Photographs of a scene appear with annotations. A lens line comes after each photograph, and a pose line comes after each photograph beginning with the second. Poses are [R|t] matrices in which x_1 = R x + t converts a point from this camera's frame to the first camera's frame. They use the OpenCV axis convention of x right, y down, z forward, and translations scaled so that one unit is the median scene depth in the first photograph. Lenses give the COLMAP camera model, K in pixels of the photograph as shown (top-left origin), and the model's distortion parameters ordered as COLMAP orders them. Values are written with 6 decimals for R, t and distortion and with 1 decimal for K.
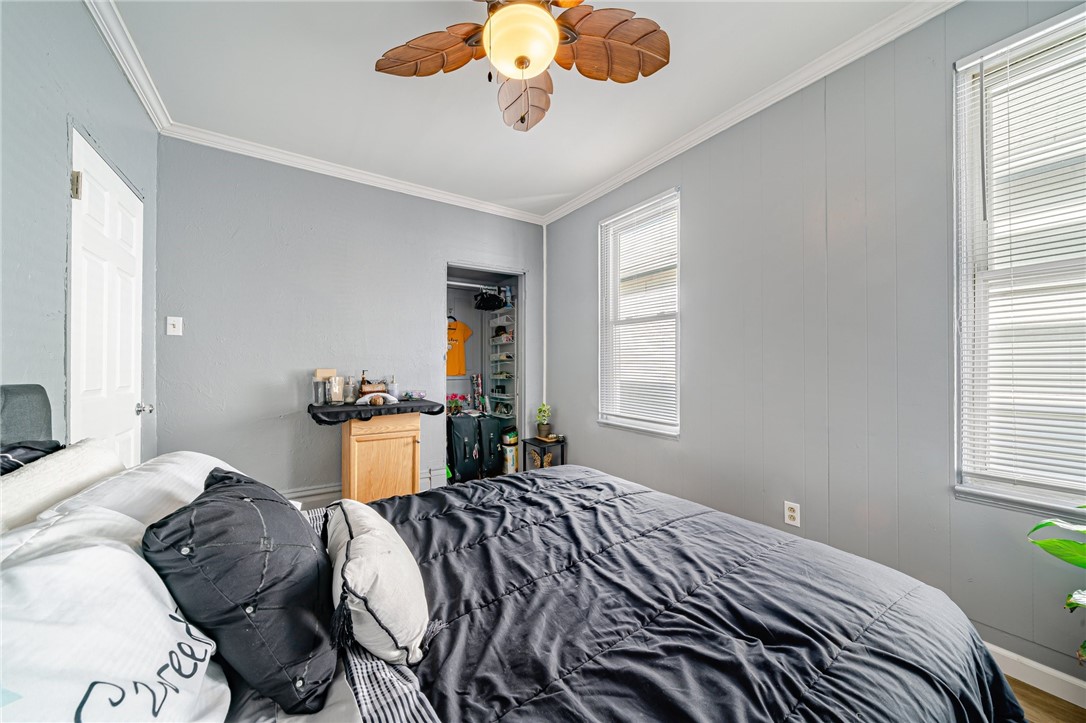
lens RADIAL K [[376.6, 0, 540.7], [0, 376.6, 363.6], [0, 0, 1]] dist [-0.000094, -0.000076]
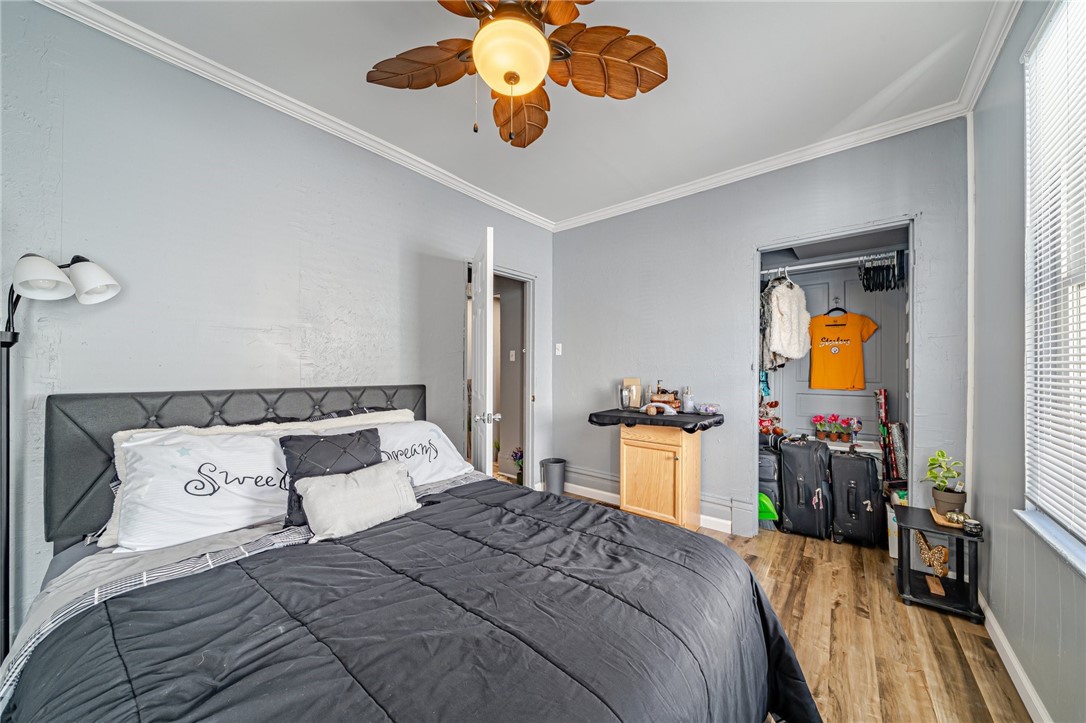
lens RADIAL K [[376.6, 0, 540.7], [0, 376.6, 363.6], [0, 0, 1]] dist [-0.000094, -0.000076]
pose [[0.291761, -0.005908, -0.956473, 0.476355], [0.004994, 0.999977, -0.004653, -0.027796], [0.956478, -0.003419, 0.291784, 0.399344]]
